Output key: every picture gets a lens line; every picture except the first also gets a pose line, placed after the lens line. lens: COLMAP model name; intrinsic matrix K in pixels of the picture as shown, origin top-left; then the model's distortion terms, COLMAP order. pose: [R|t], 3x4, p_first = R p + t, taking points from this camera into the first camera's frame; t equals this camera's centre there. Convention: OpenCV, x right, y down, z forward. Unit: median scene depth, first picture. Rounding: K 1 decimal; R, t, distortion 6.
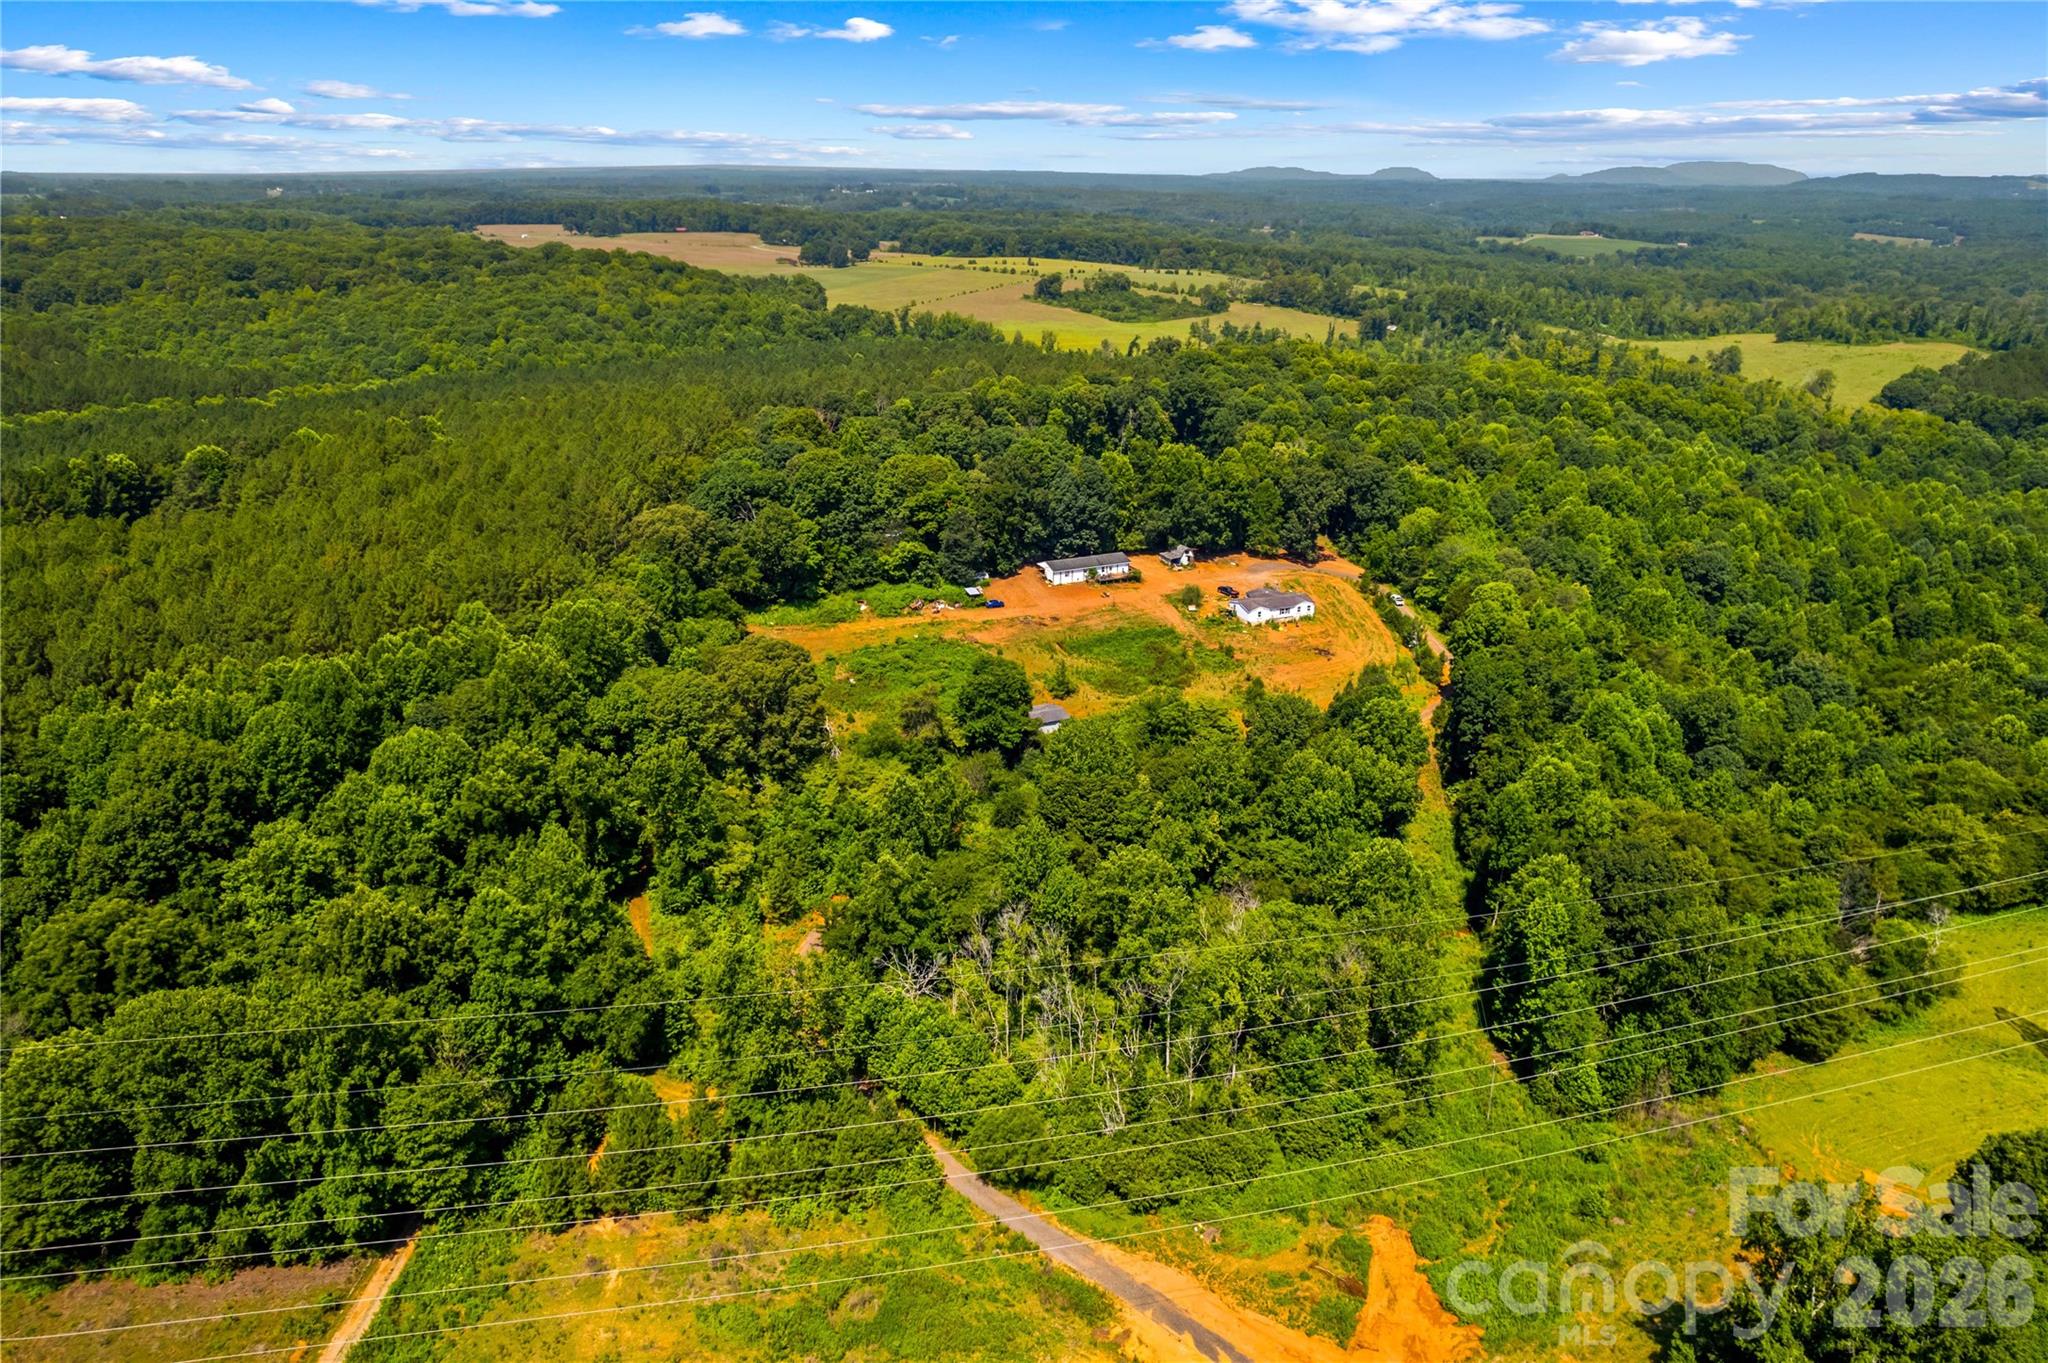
lens RADIAL K [[1310.5, 0, 1020.7], [0, 1310.5, 688.0], [0, 0, 1]] dist [-0.069662, 0.058975]
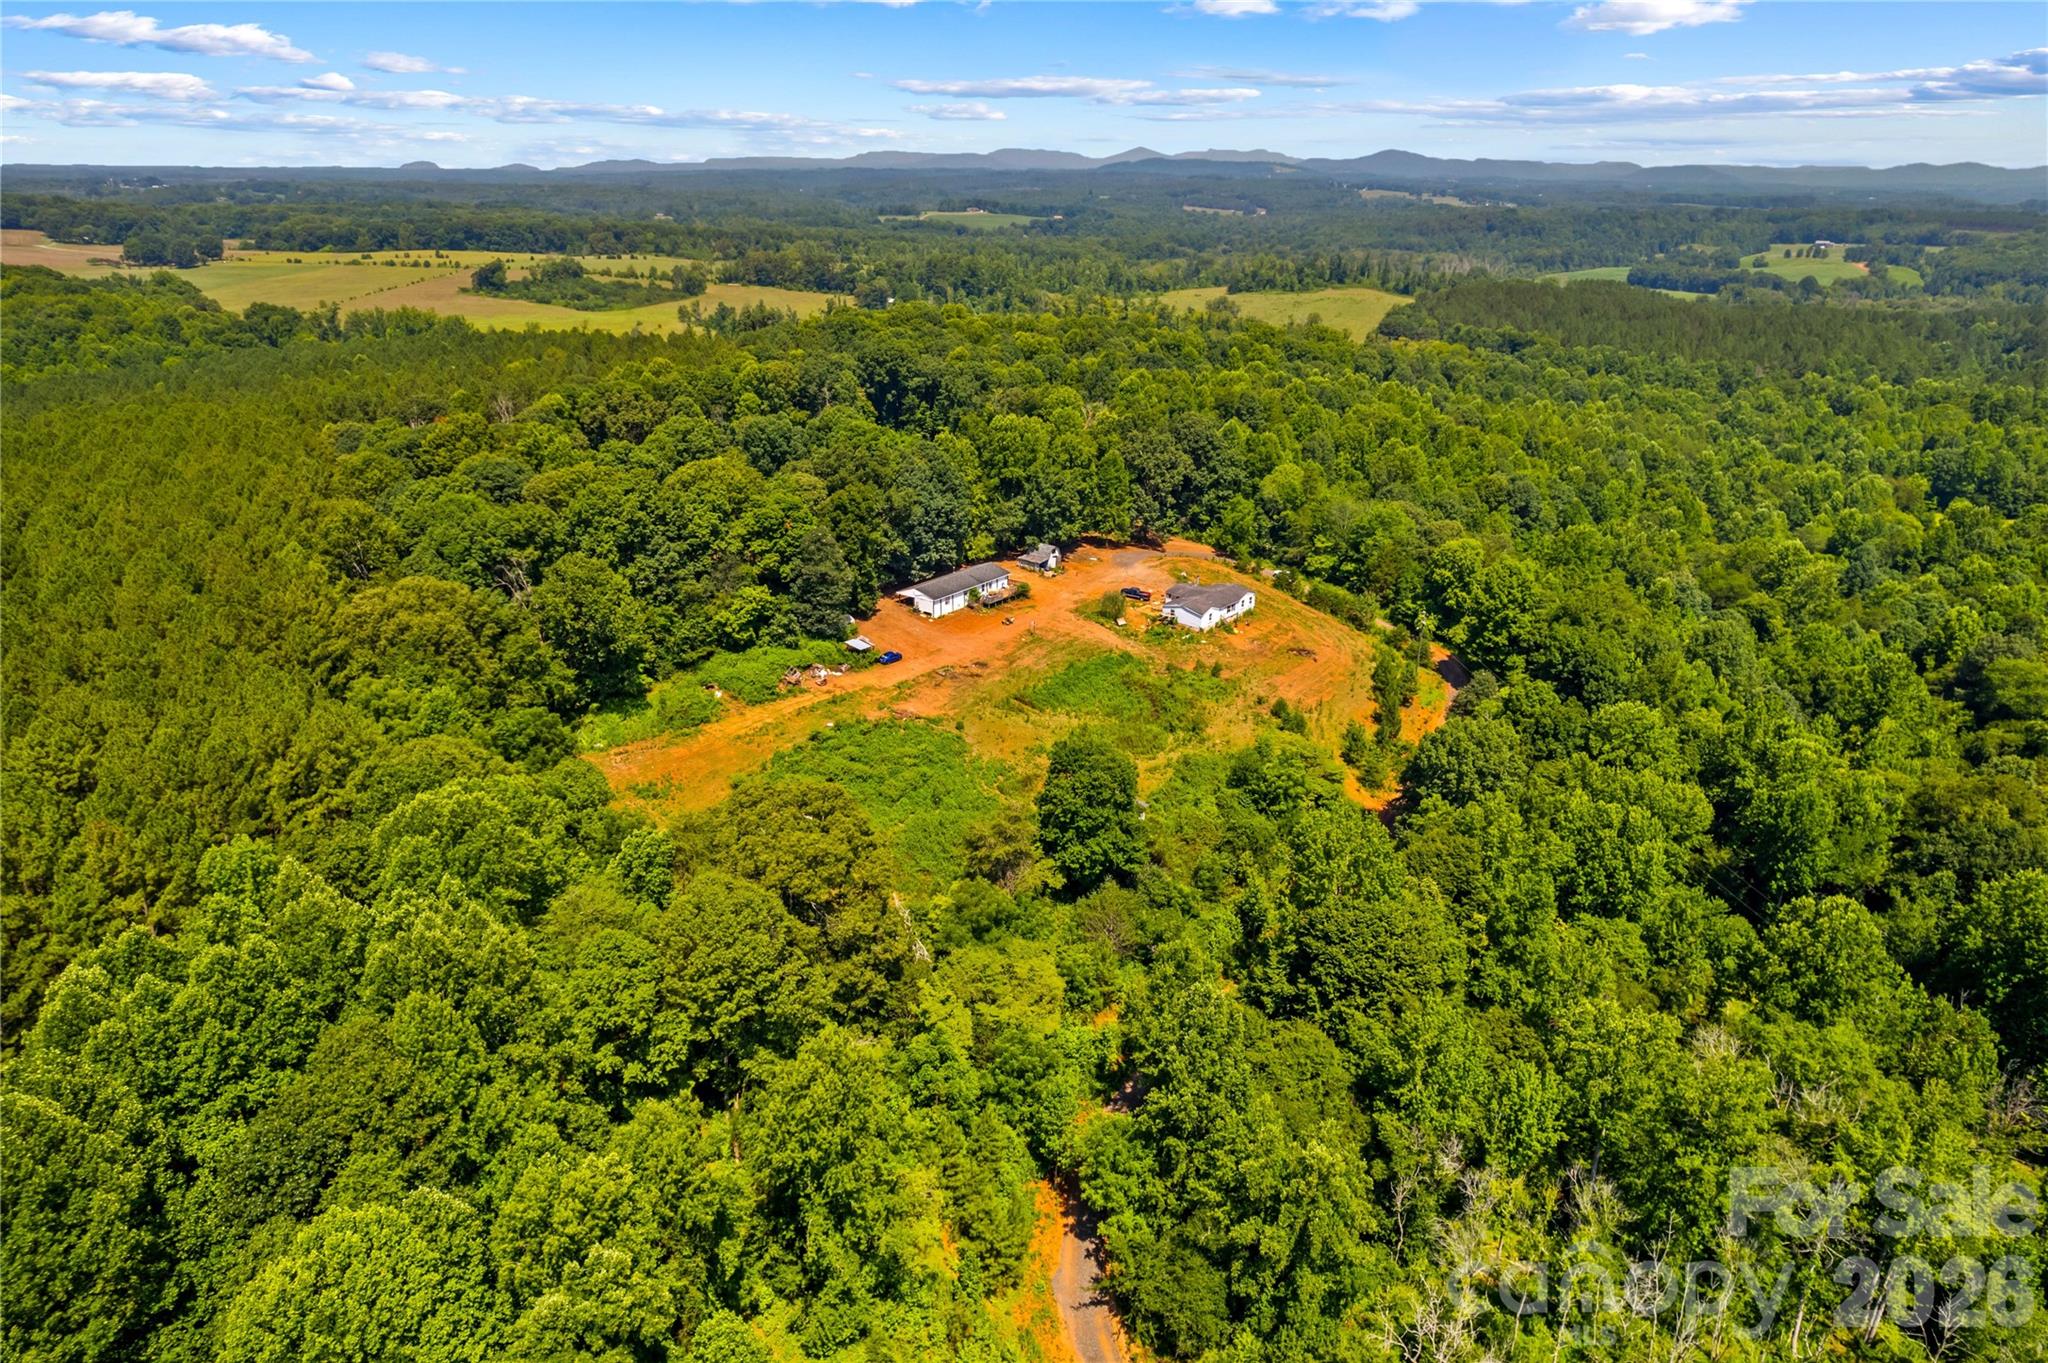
lens RADIAL K [[1310.5, 0, 1020.7], [0, 1310.5, 688.0], [0, 0, 1]] dist [-0.069662, 0.058975]
pose [[0.894027, -0.168322, 0.415190, -0.243687], [0.166409, 0.985201, 0.041082, -0.063178], [-0.415961, 0.032363, 0.908806, 0.323374]]
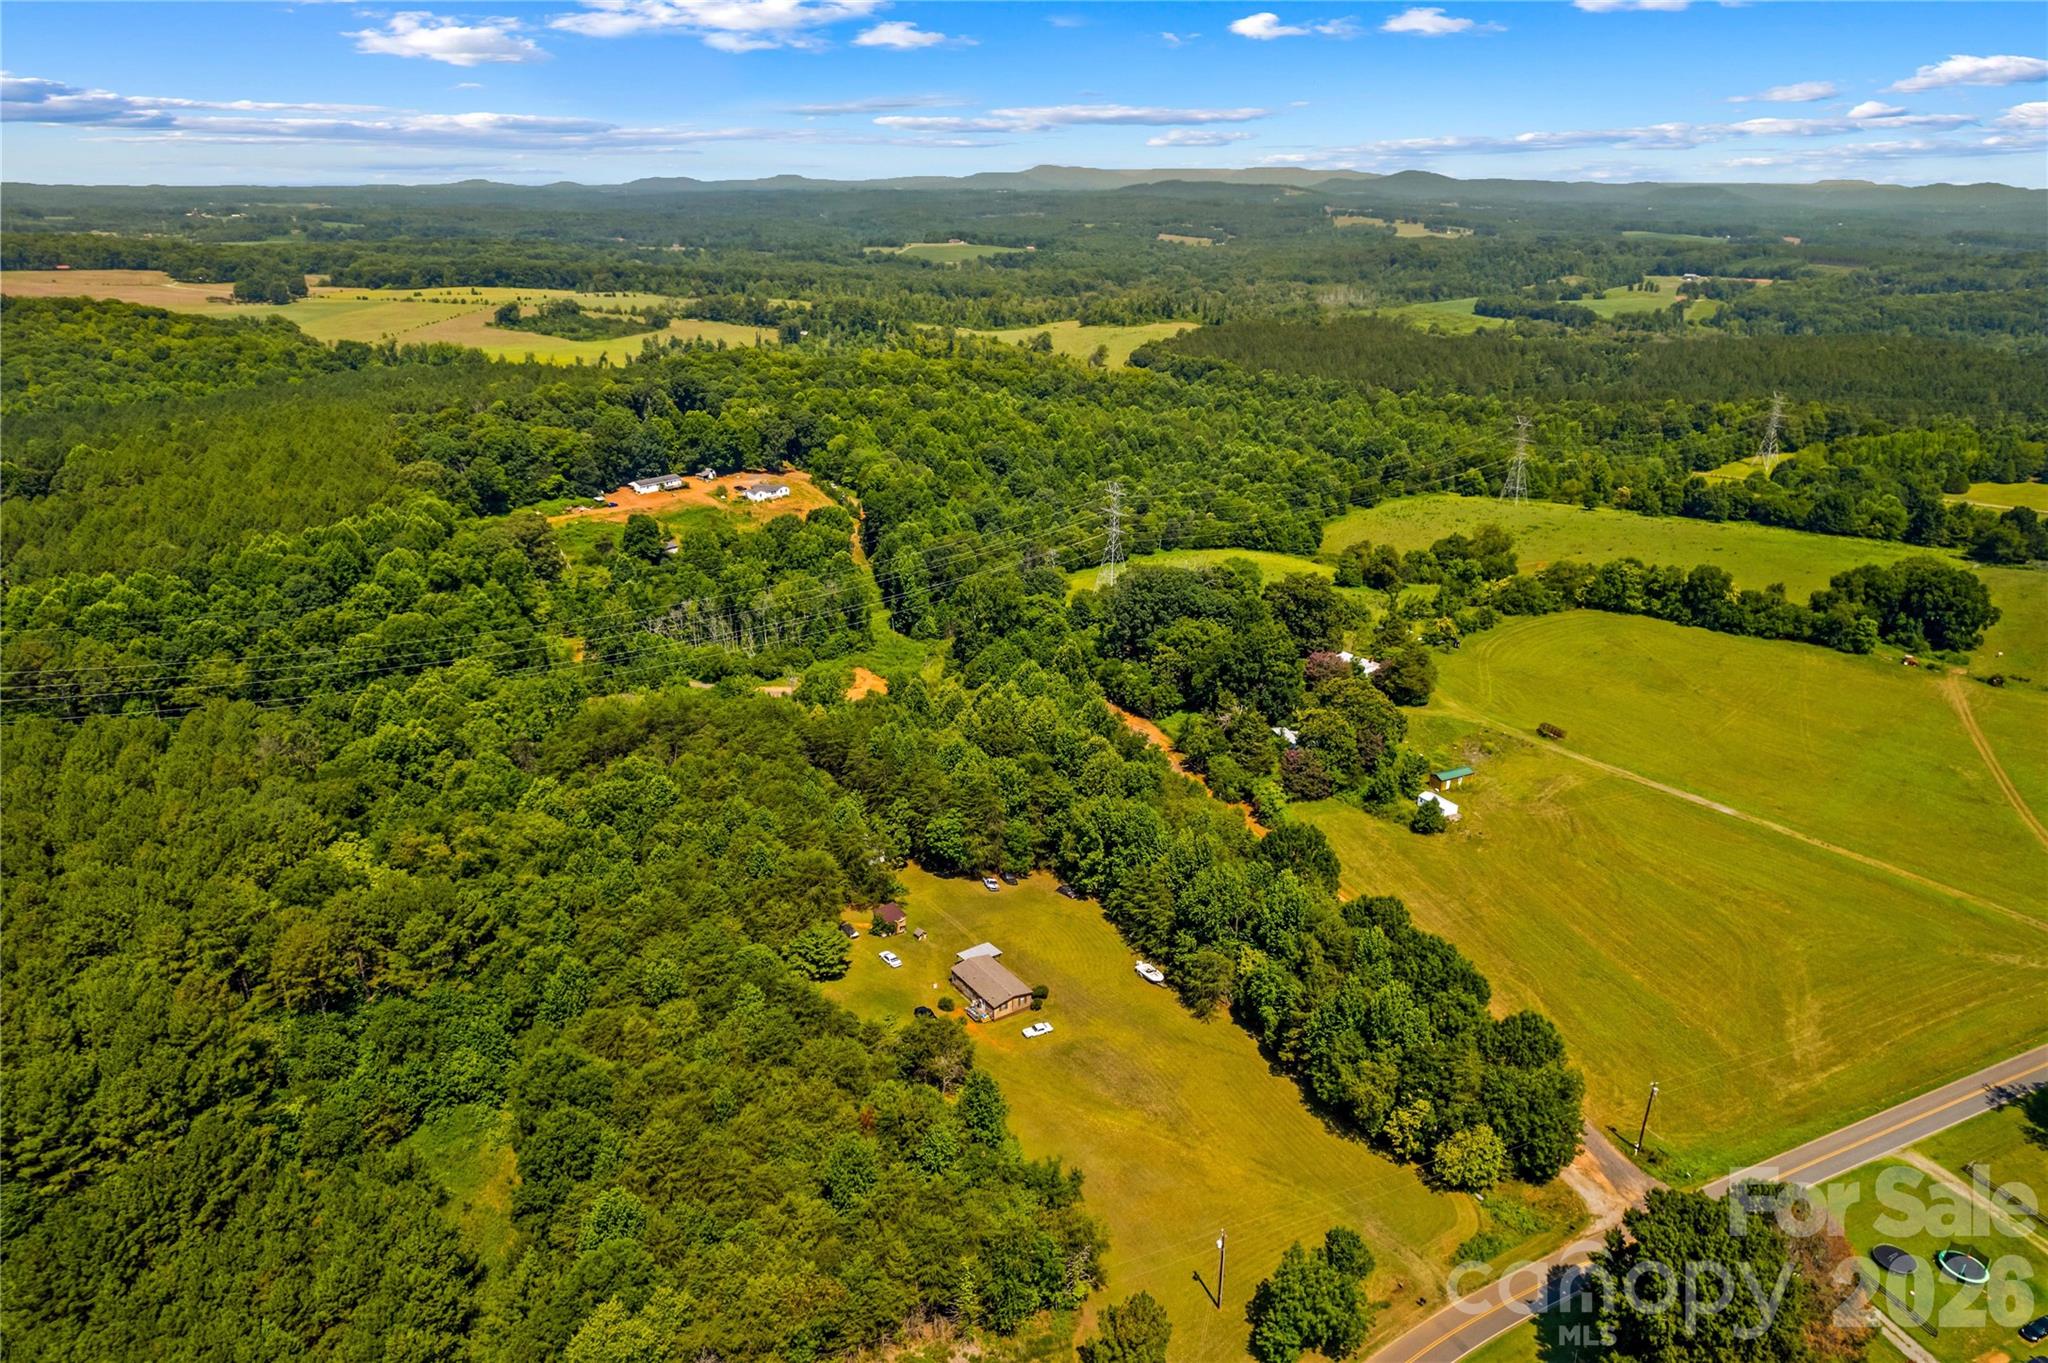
lens RADIAL K [[1310.5, 0, 1020.7], [0, 1310.5, 688.0], [0, 0, 1]] dist [-0.069662, 0.058975]
pose [[0.908133, -0.153262, 0.389622, -0.234278], [0.155118, 0.987530, 0.026906, 0.211618], [-0.388887, 0.036003, 0.920582, -0.797403]]
